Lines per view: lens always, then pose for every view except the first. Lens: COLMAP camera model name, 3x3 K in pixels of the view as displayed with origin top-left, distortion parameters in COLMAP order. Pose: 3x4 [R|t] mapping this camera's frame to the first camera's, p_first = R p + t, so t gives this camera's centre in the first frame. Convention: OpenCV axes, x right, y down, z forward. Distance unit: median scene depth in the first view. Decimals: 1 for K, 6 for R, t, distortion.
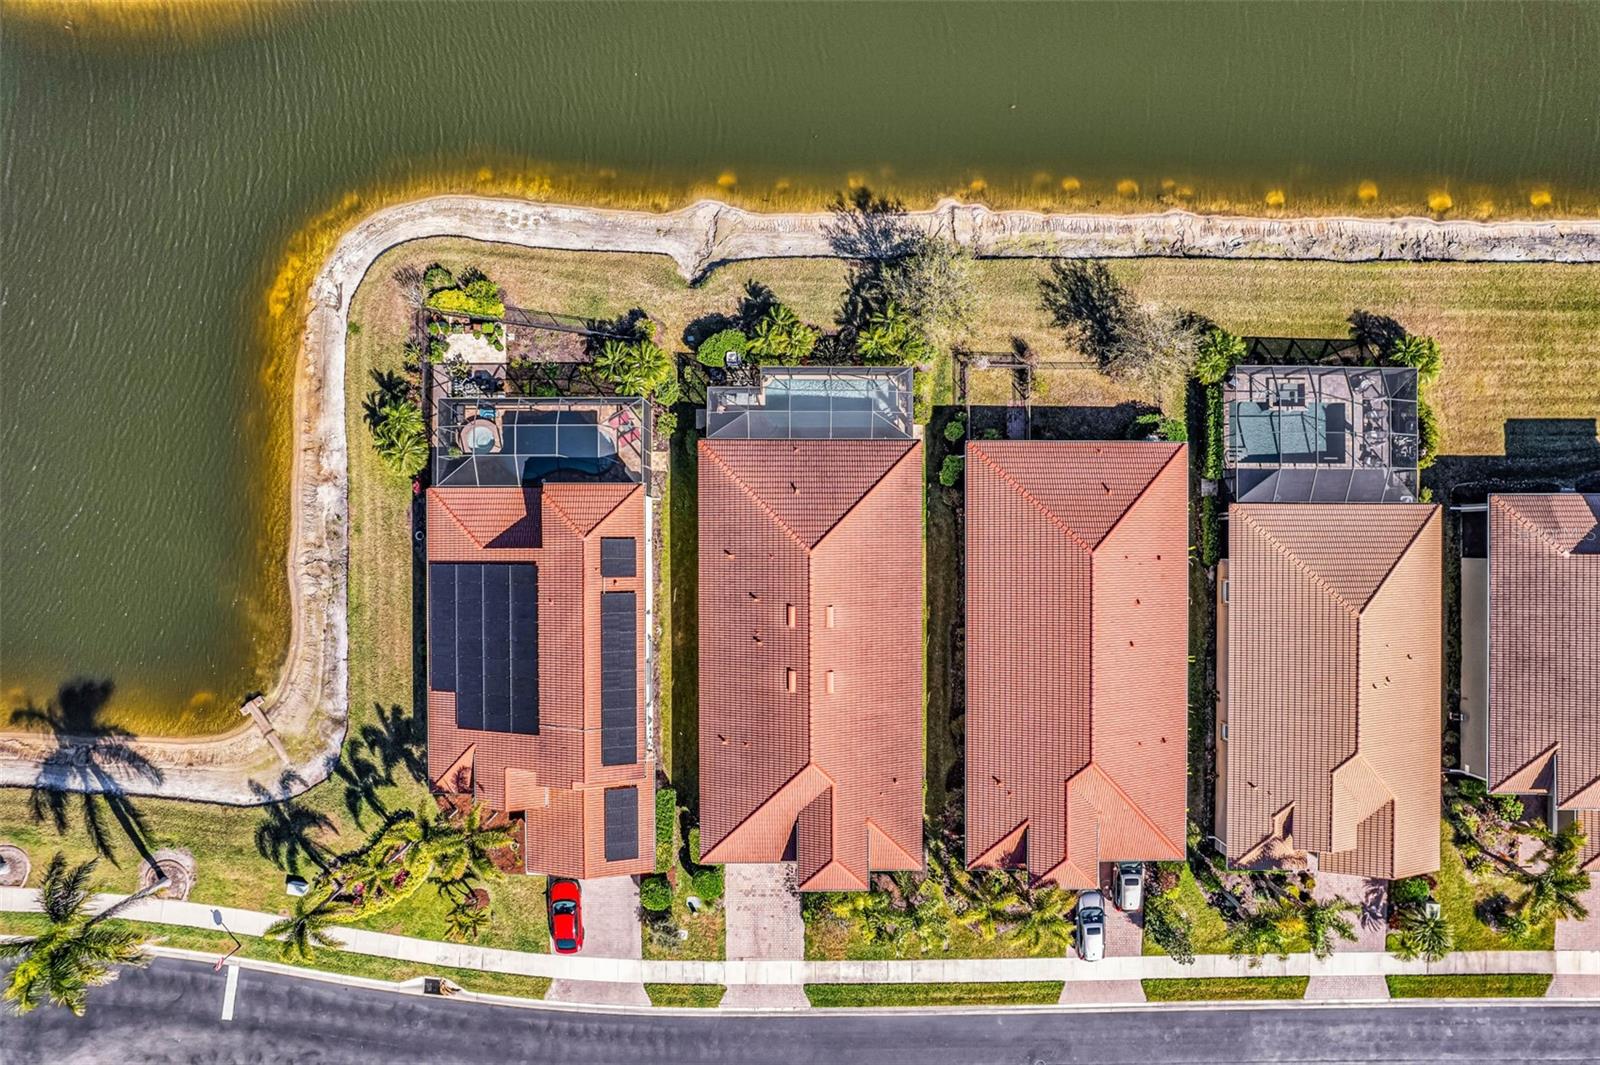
lens RADIAL K [[1037.4, 0, 824.0], [0, 1037.4, 527.8], [0, 0, 1]] dist [-0.076176, 0.074995]
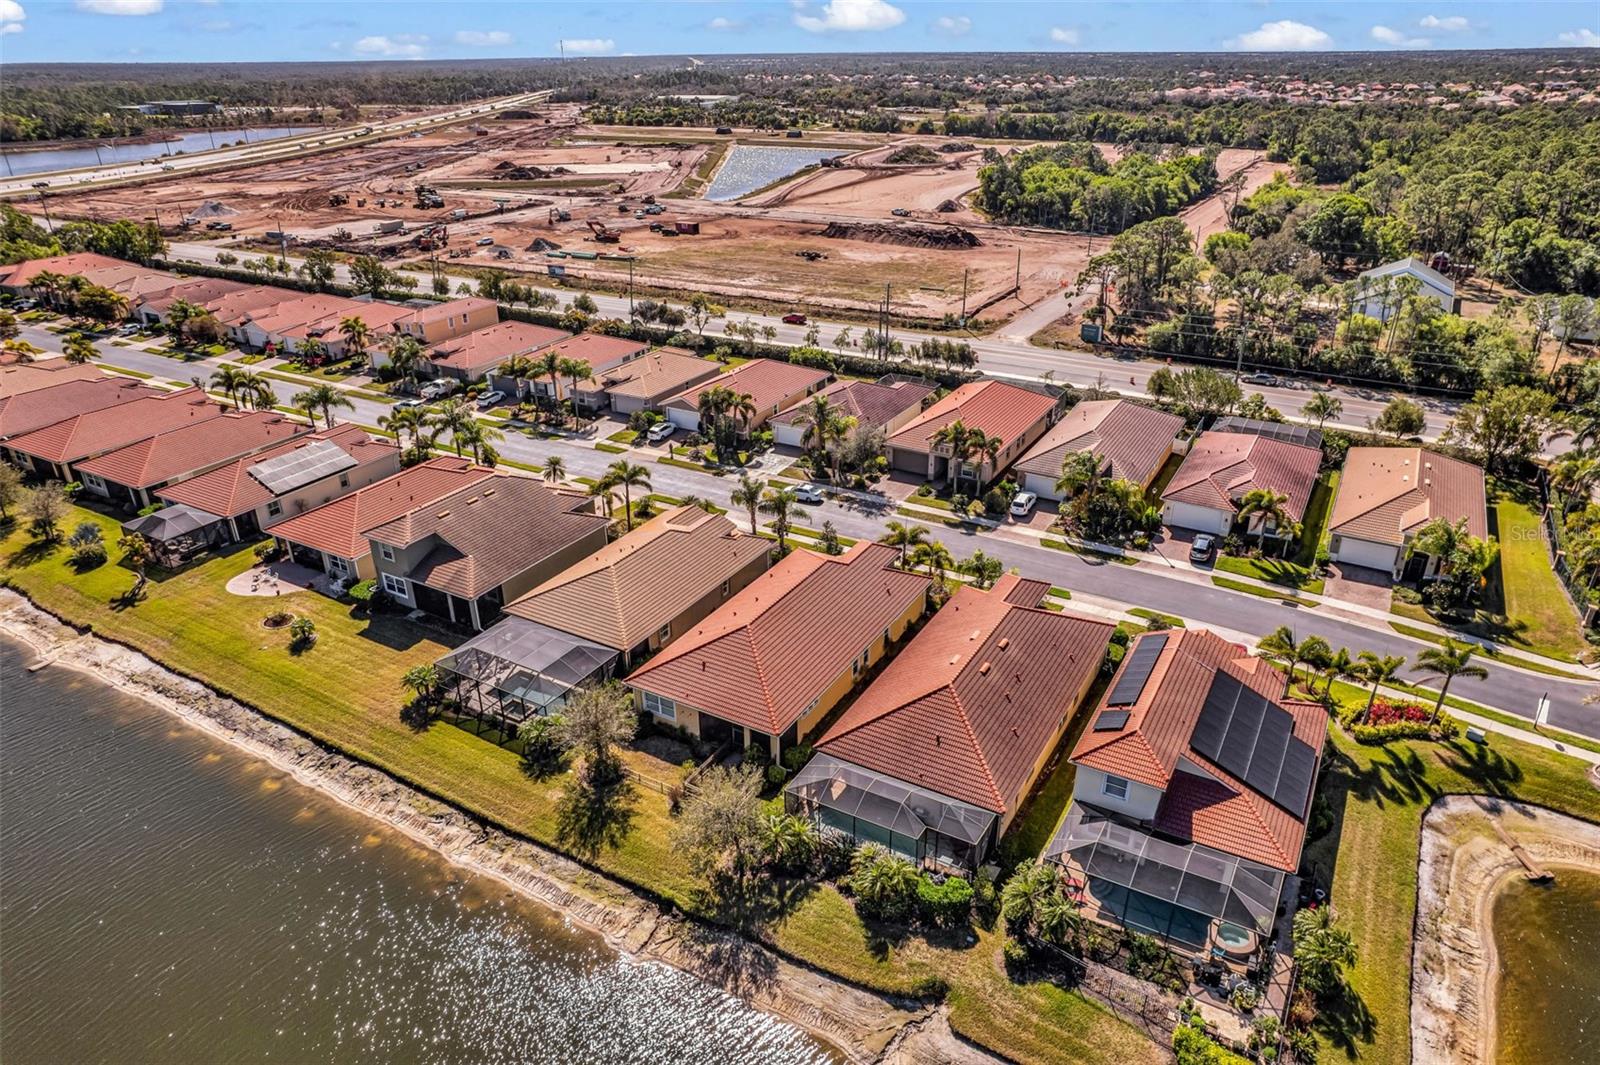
lens RADIAL K [[1041.1, 0, 819.4], [0, 1041.1, 534.4], [0, 0, 1]] dist [-0.080912, 0.078160]
pose [[-0.868631, -0.218583, 0.444637, -0.334016], [0.495455, -0.379292, 0.781448, -0.806518], [-0.002164, 0.899088, 0.437763, 0.296712]]
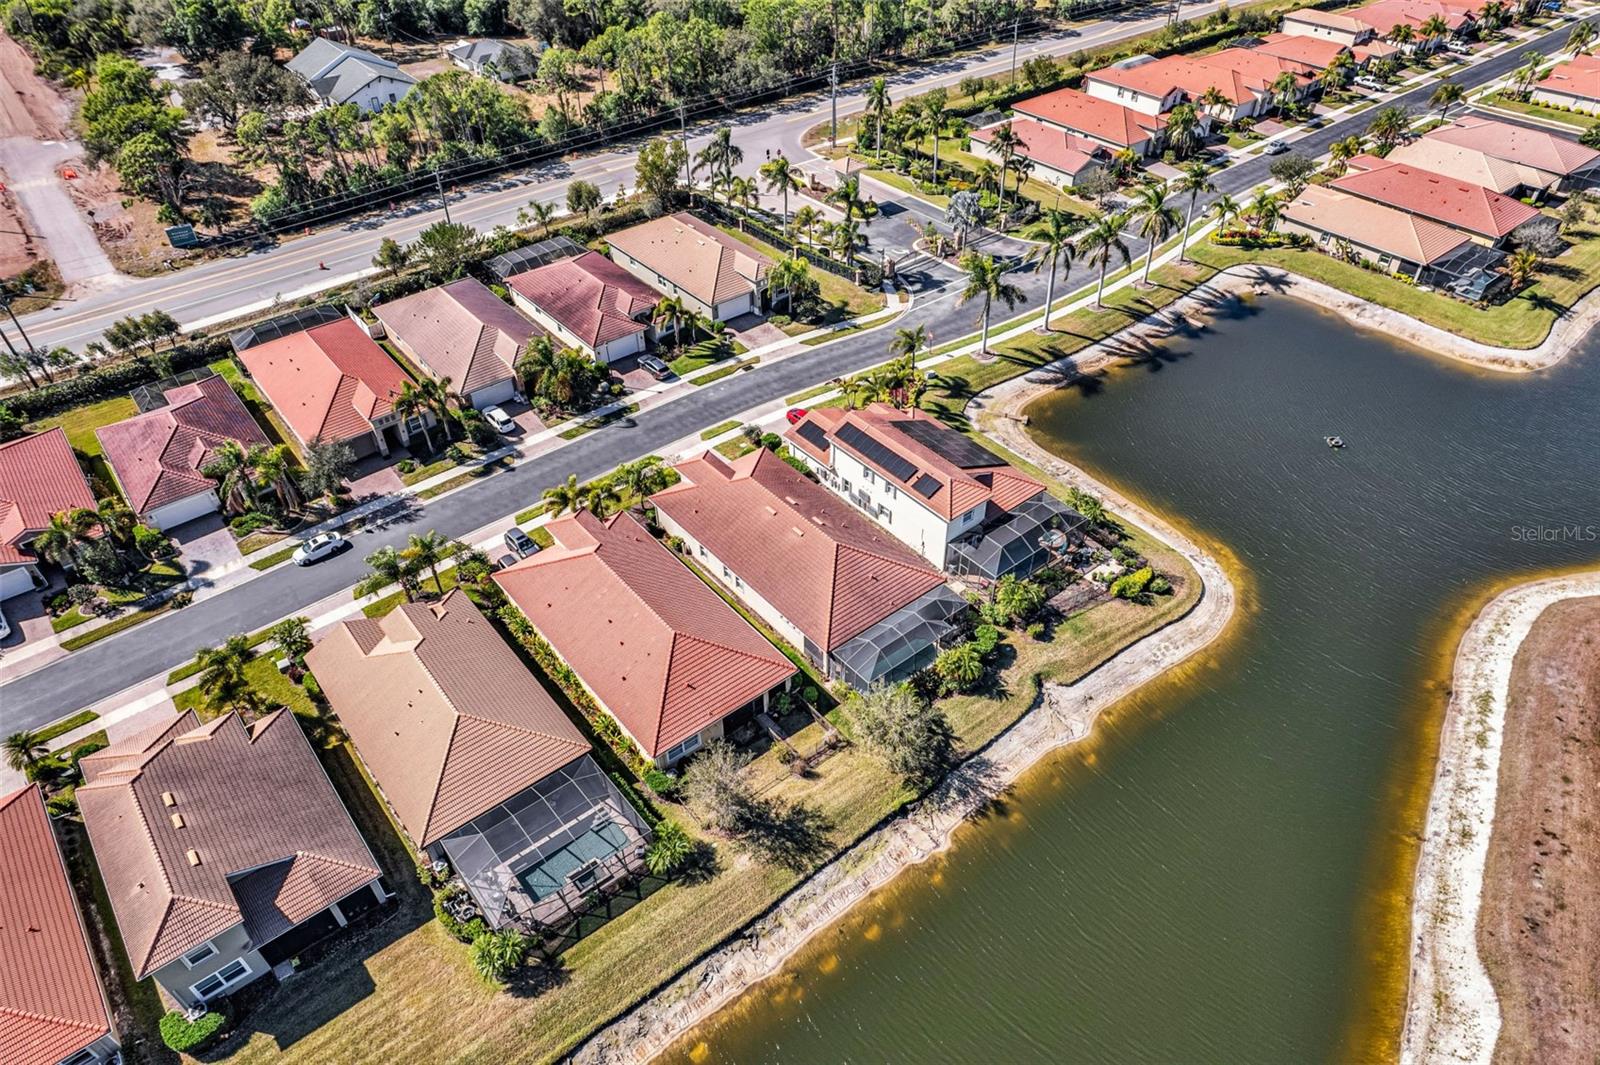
lens RADIAL K [[1041.1, 0, 819.4], [0, 1041.1, 534.4], [0, 0, 1]] dist [-0.080912, 0.078160]
pose [[-0.768969, 0.403878, -0.495550, 0.652659], [-0.639201, -0.498399, 0.585679, -0.730019], [-0.010439, 0.767125, 0.641413, 0.039744]]
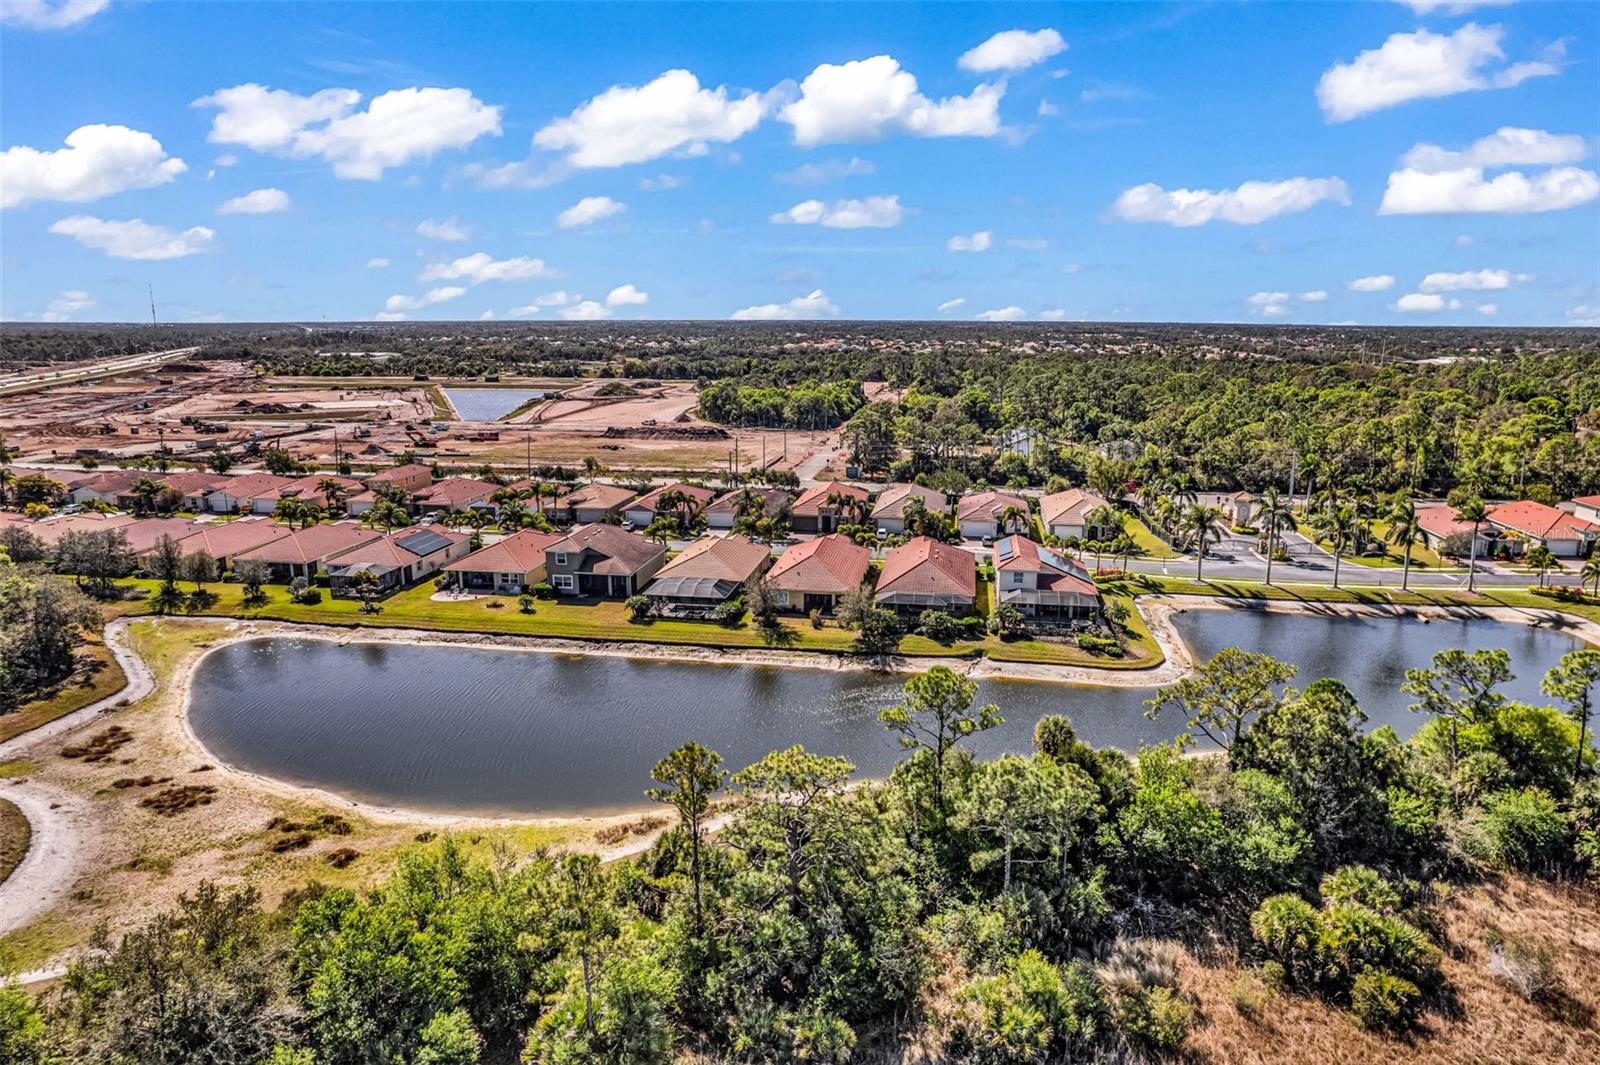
lens RADIAL K [[1030.5, 0, 829.1], [0, 1030.5, 565.1], [0, 0, 1]] dist [-0.071991, 0.068936]
pose [[-0.990043, -0.050577, 0.131366, -0.092210], [0.139645, -0.235381, 0.961819, -2.092318], [-0.017725, 0.970586, 0.240100, 0.390250]]
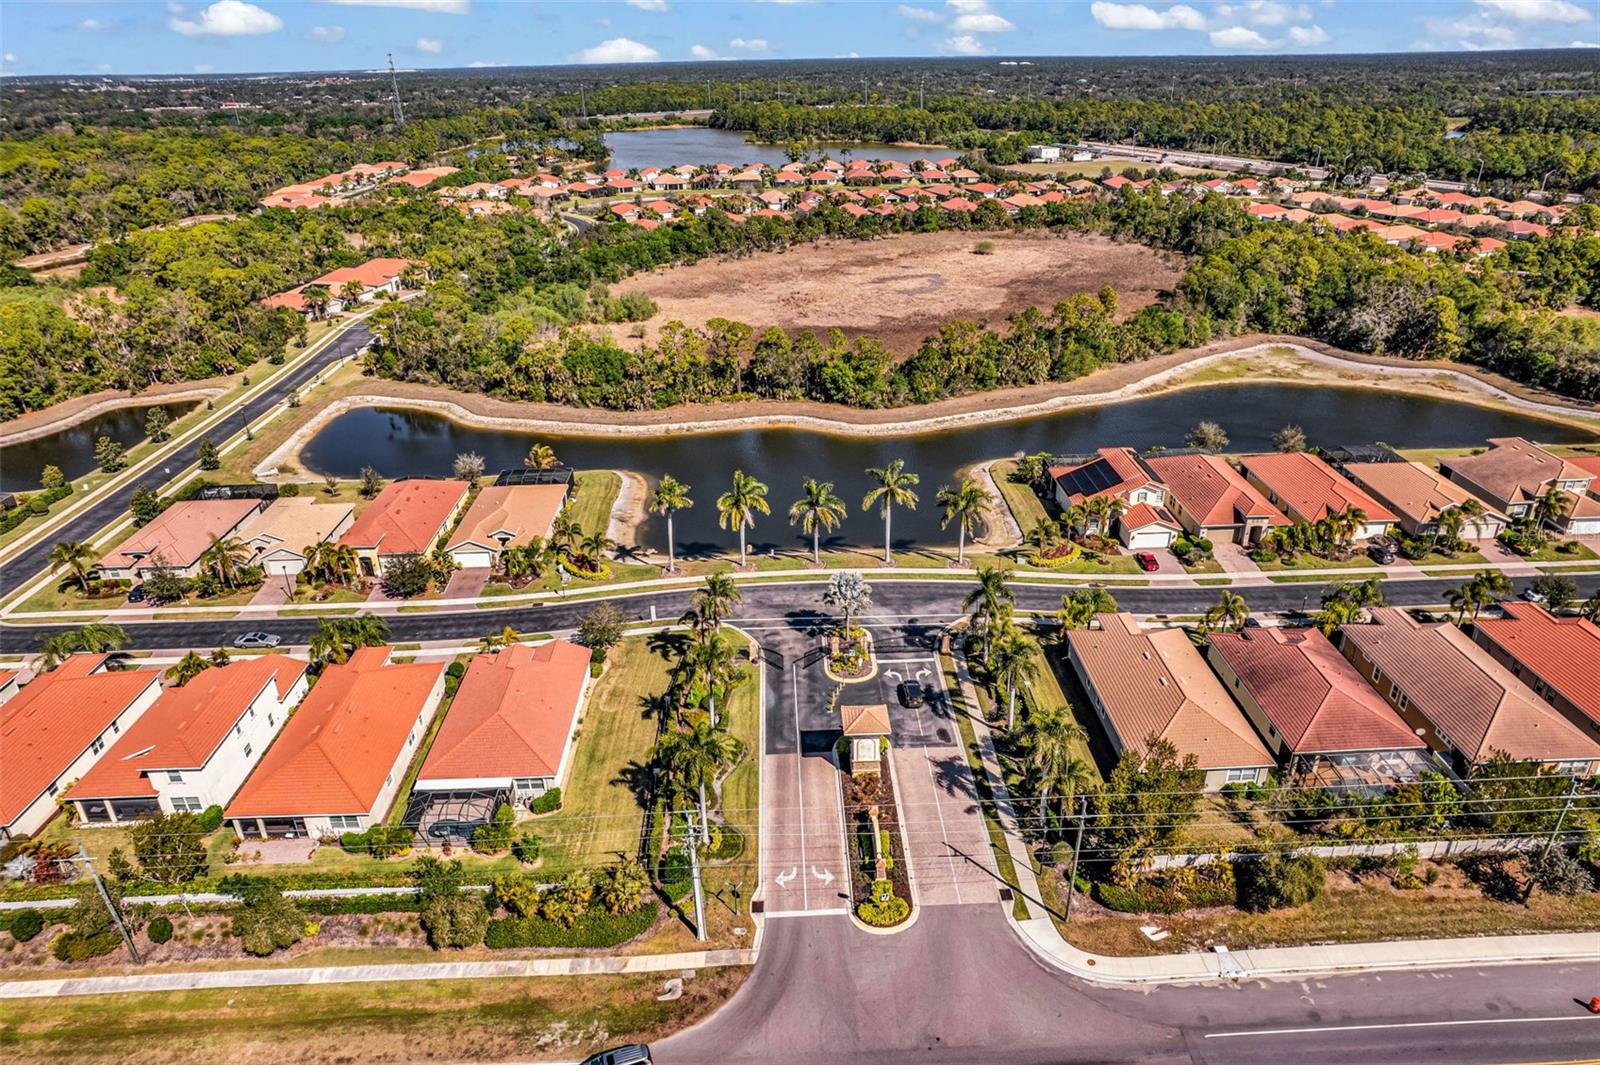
lens RADIAL K [[1053.6, 0, 800.0], [0, 1053.6, 532.5], [0, 0, 1]] dist [-0.100061, 0.086344]
pose [[0.998923, -0.044299, 0.013832, -1.007190], [0.031072, 0.417034, -0.908359, 2.332714], [0.034471, 0.907811, 0.417962, -0.008399]]
